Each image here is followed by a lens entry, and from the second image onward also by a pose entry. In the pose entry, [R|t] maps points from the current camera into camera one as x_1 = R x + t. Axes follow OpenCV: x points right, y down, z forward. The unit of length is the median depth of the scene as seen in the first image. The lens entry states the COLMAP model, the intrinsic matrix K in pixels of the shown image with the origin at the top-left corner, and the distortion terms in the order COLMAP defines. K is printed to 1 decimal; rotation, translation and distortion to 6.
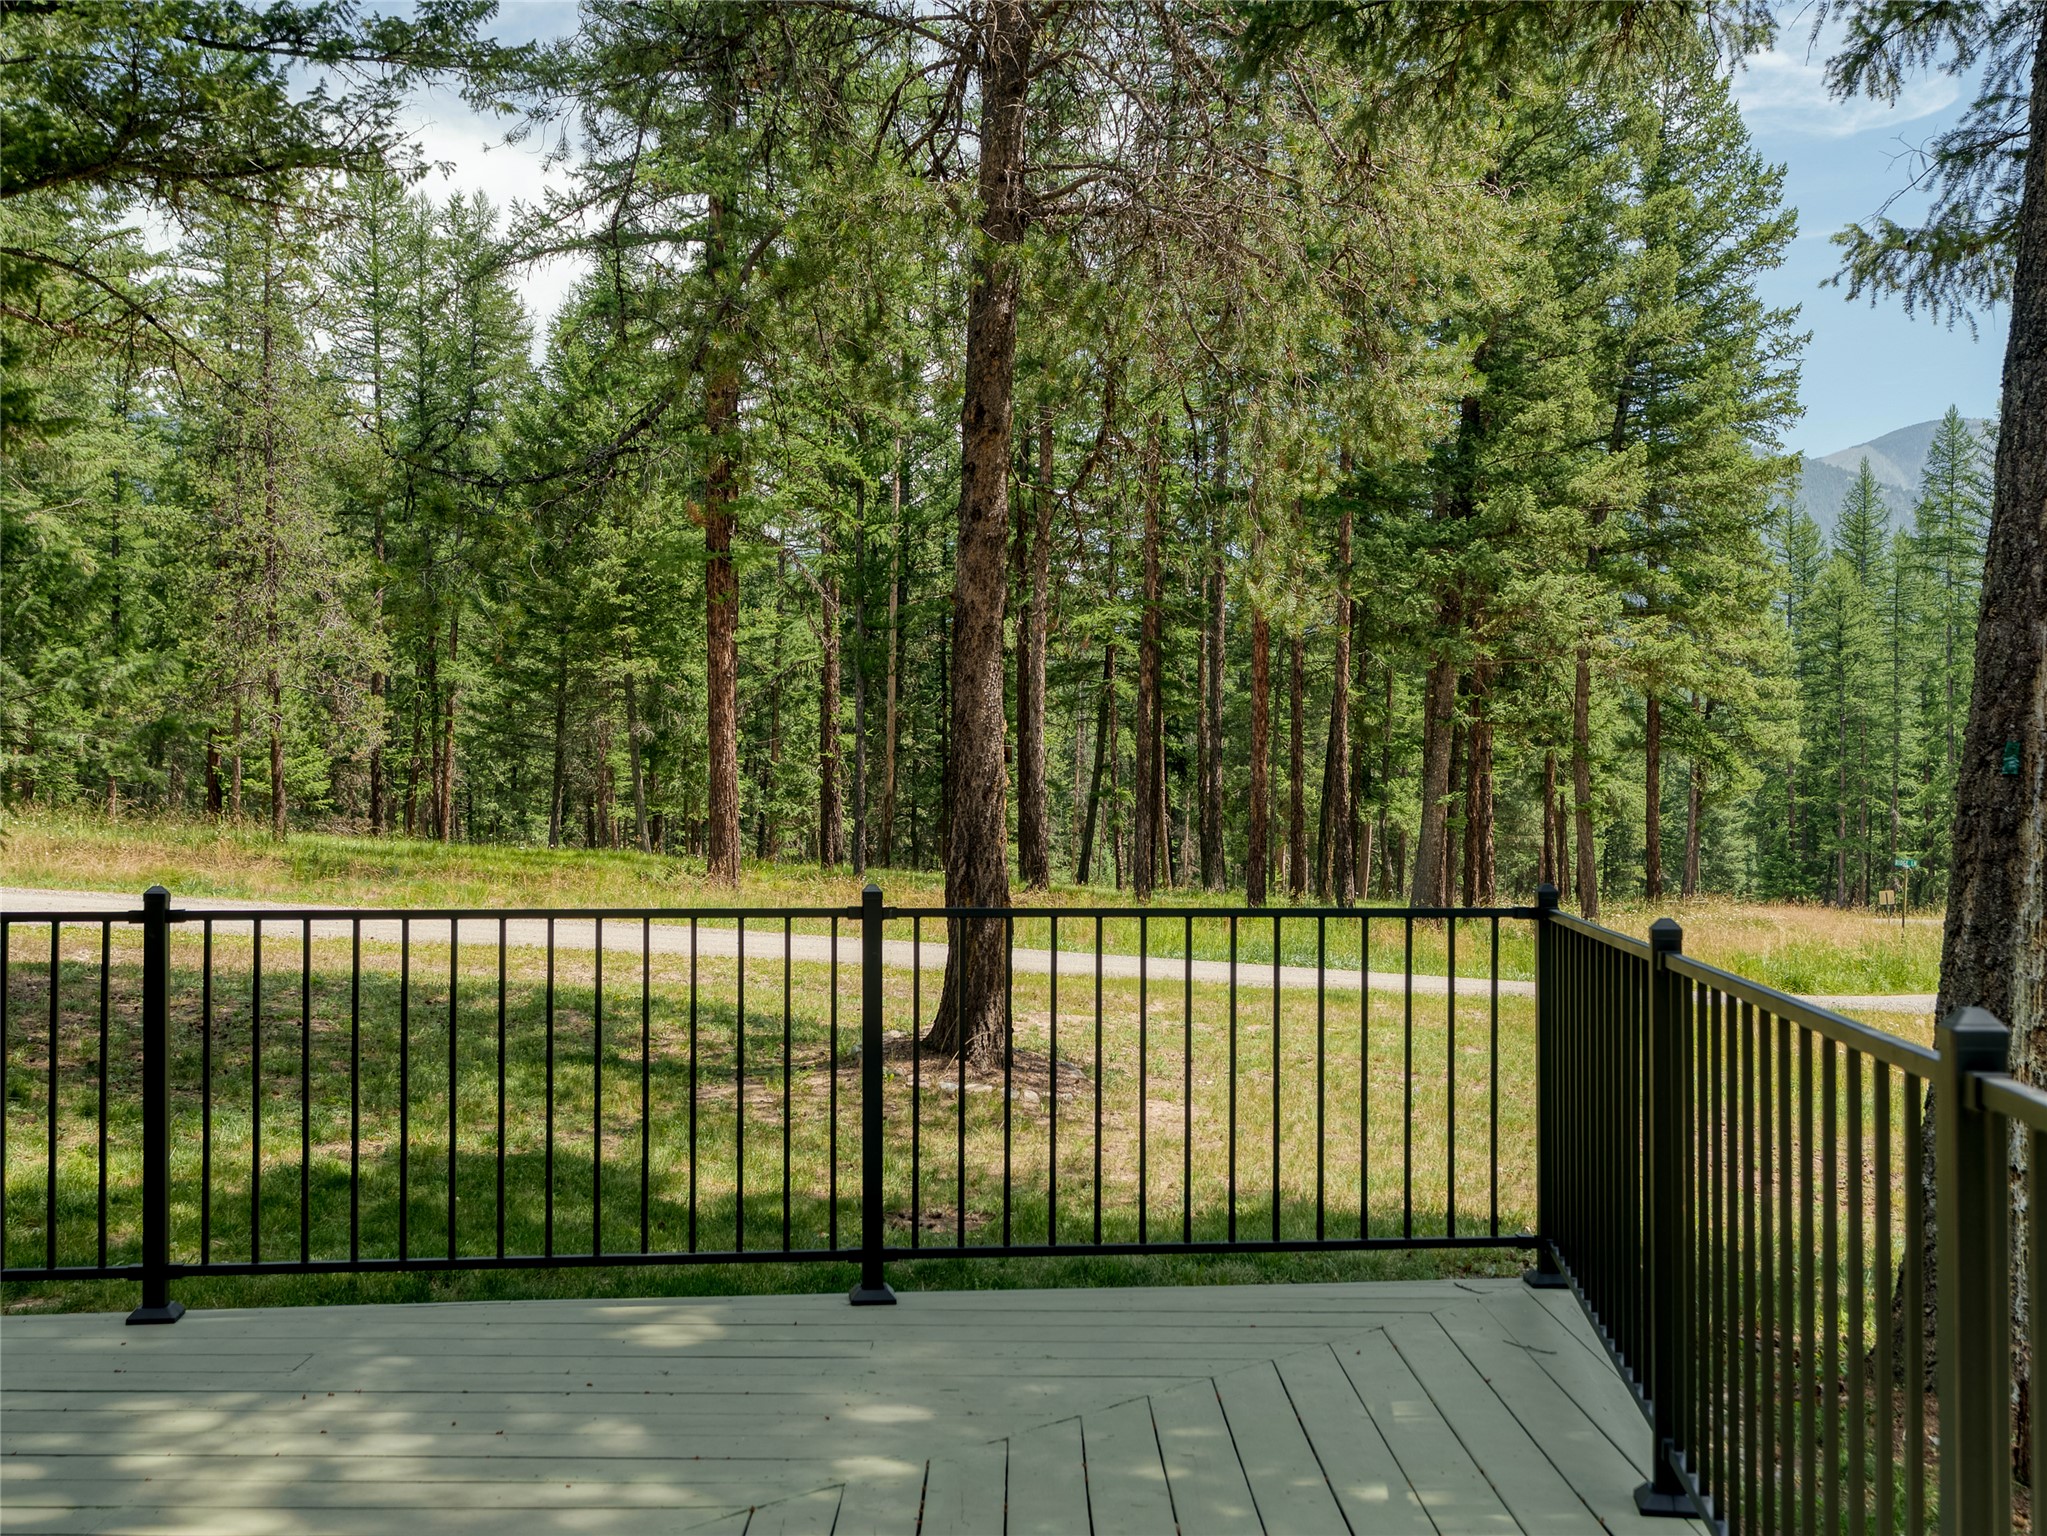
lens RADIAL K [[2025.3, 0, 1026.2], [0, 2025.3, 802.0], [0, 0, 1]] dist [0.016288, -0.007753]
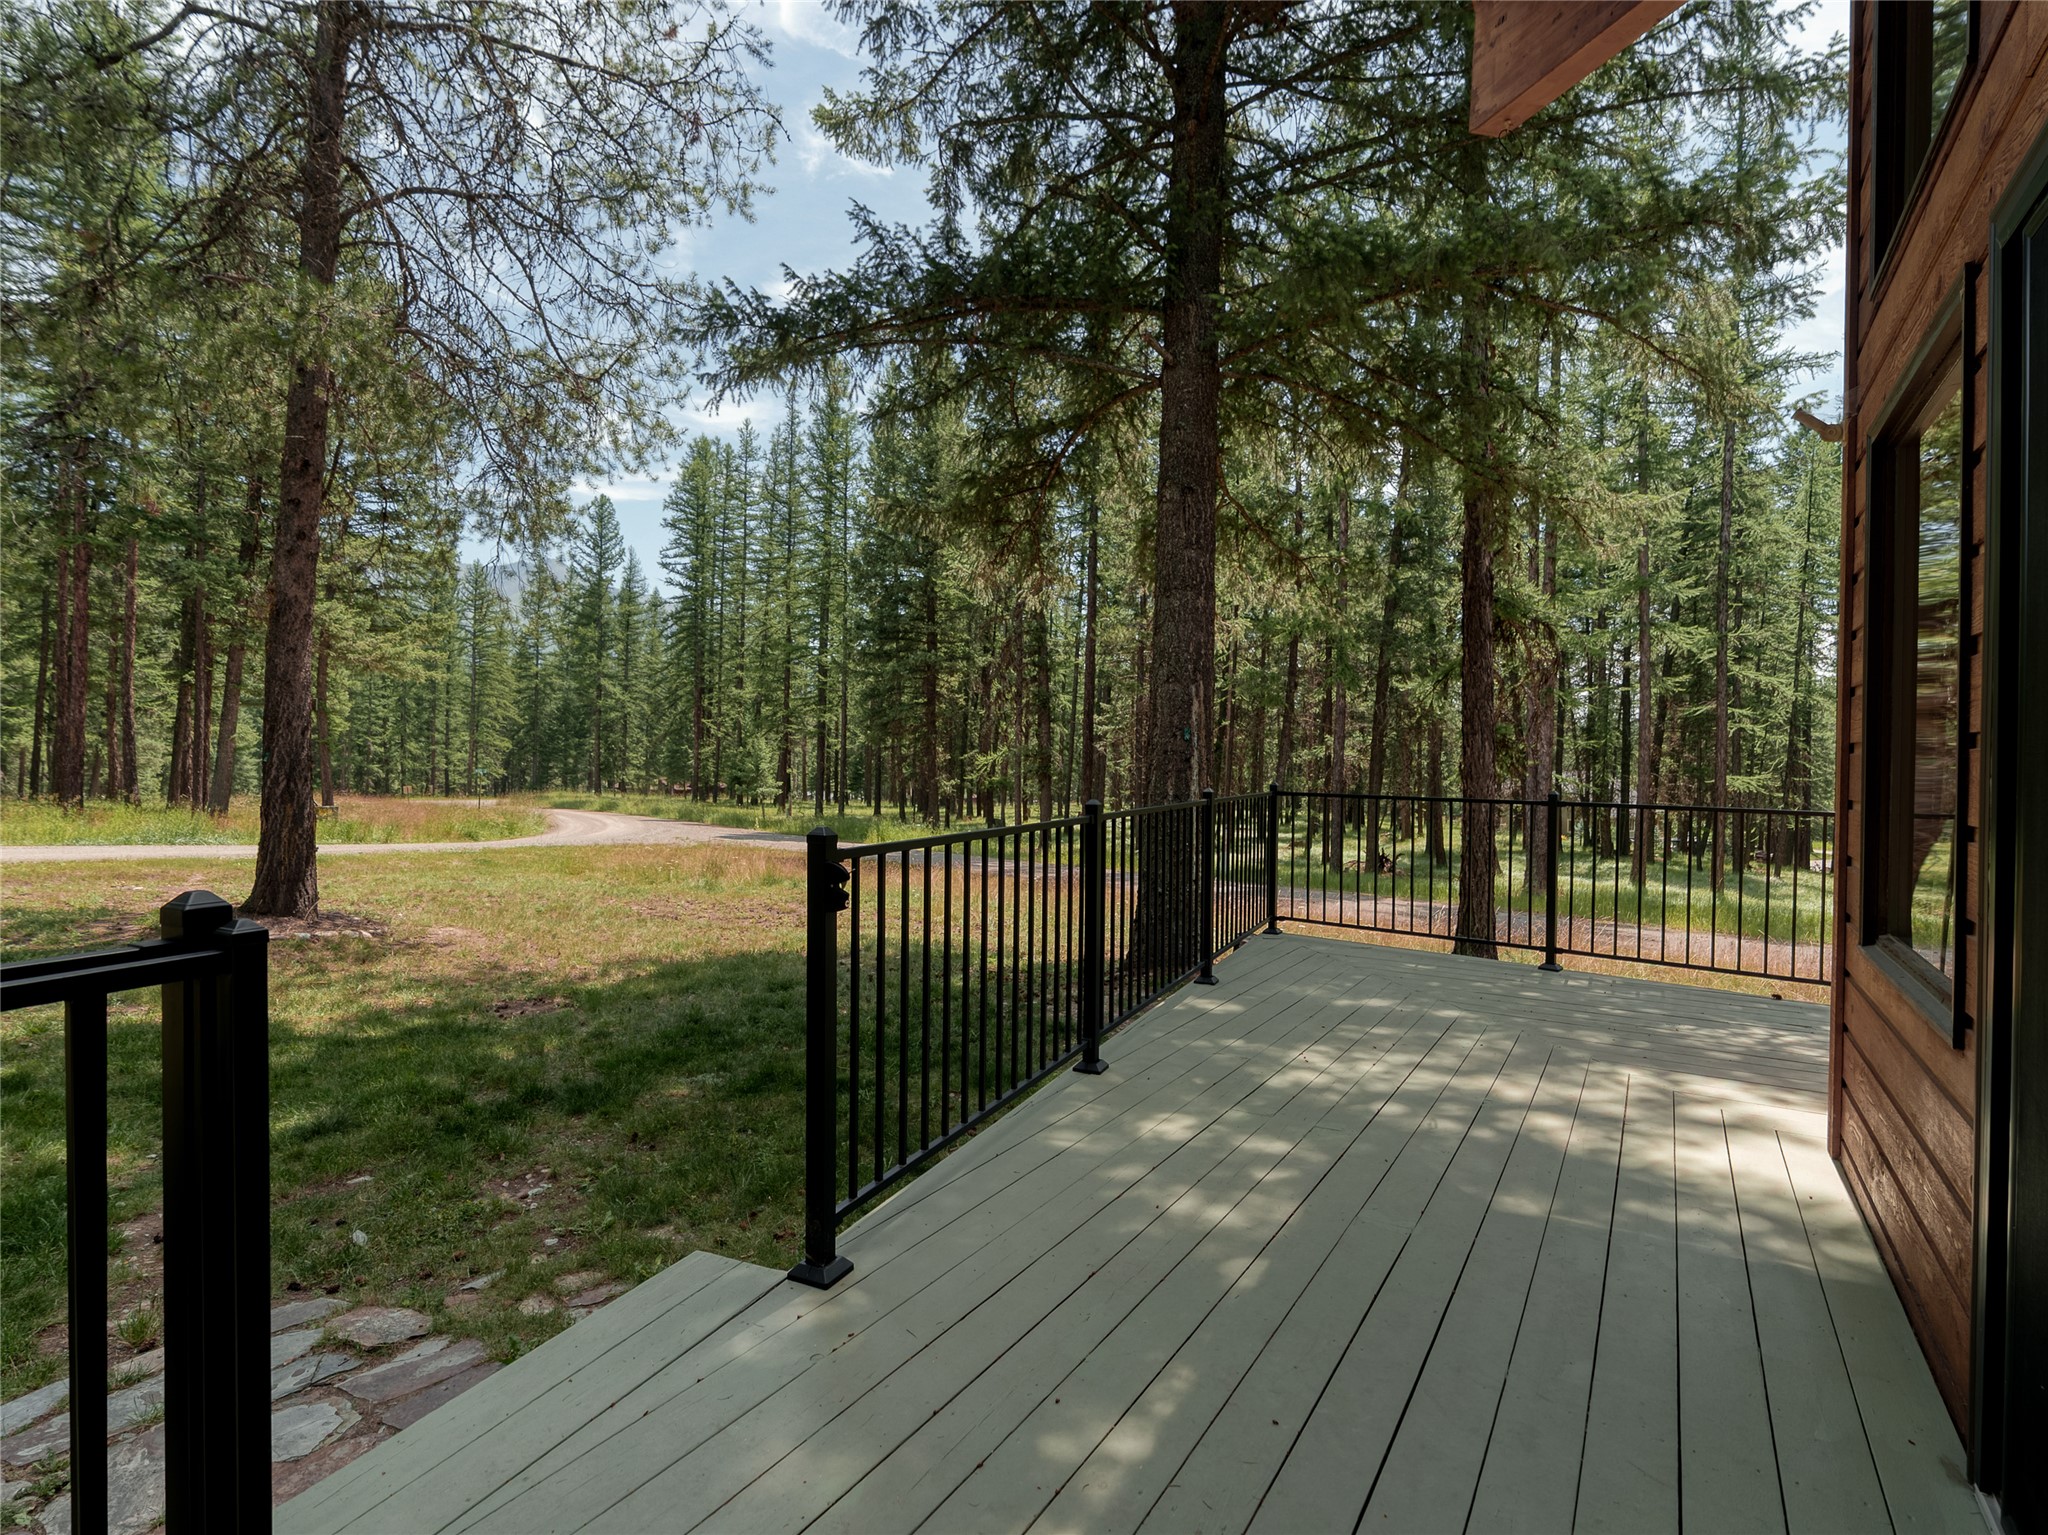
lens RADIAL K [[1011.3, 0, 1011.0], [0, 1011.3, 761.2], [0, 0, 1]] dist [-0.000621, 0.000036]
pose [[0.557341, -0.003250, 0.830277, -0.111391], [-0.014495, 0.999802, 0.013644, 0.000028], [-0.830157, -0.019639, 0.557183, 0.058804]]
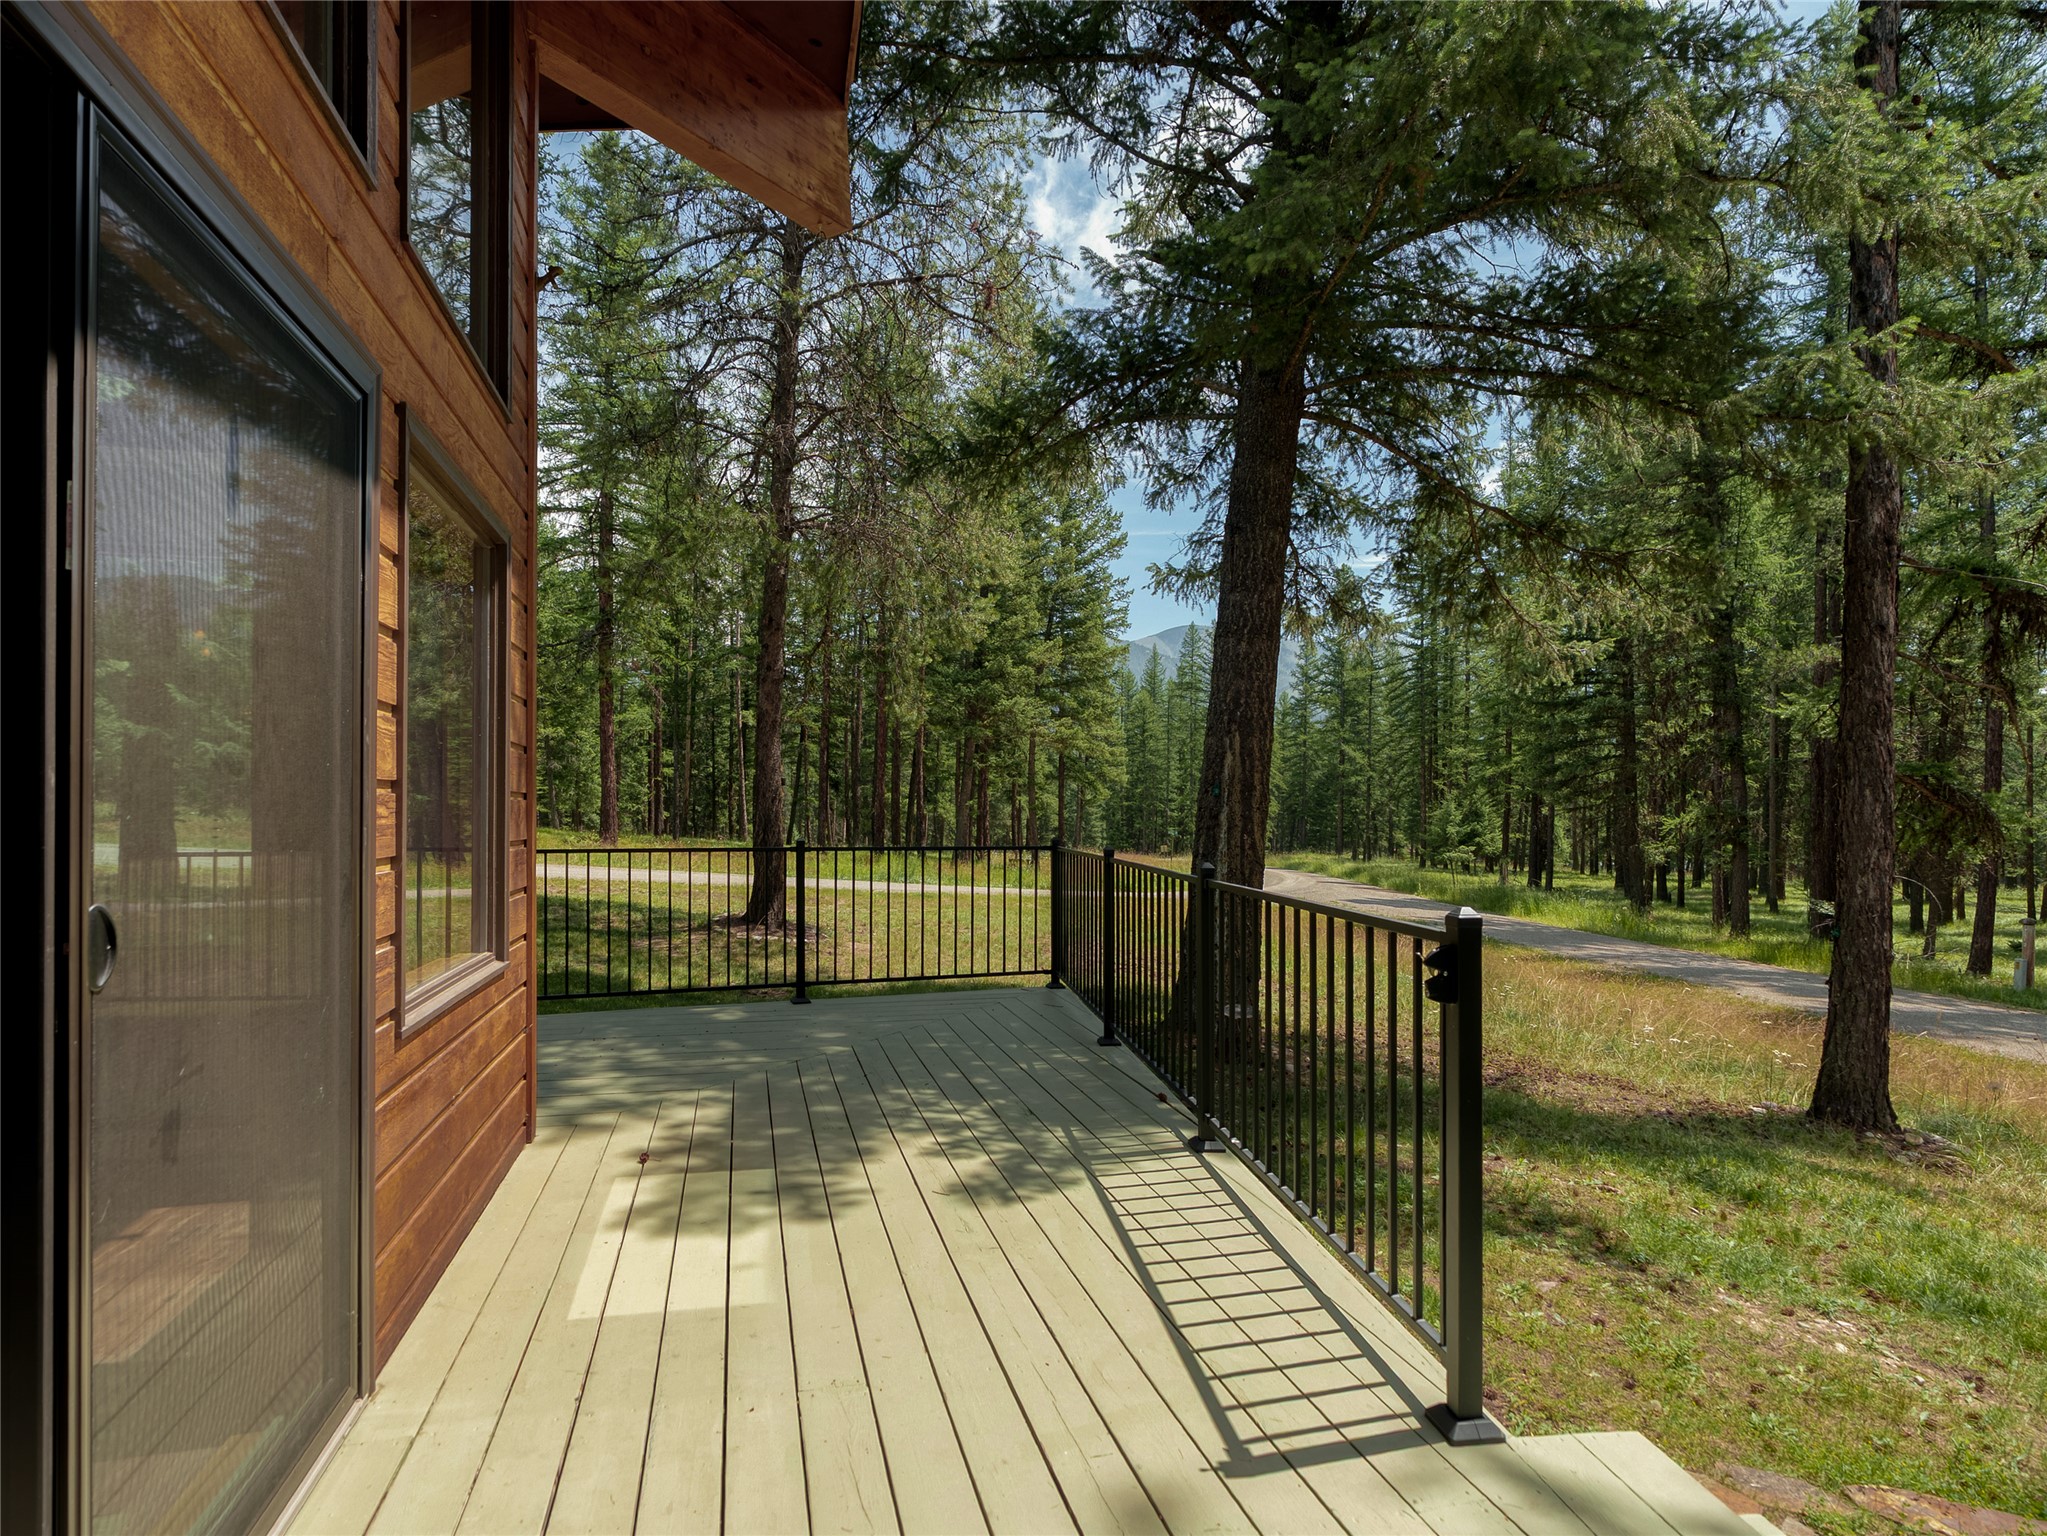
lens RADIAL K [[1019.2, 0, 1003.9], [0, 1019.2, 803.8], [0, 0, 1]] dist [0.000777, 0.000564]
pose [[0.970073, 0.003302, 0.242792, -0.014123], [-0.003333, 0.999994, -0.000283, -0.000230], [-0.242792, -0.000535, 0.970078, -0.029585]]
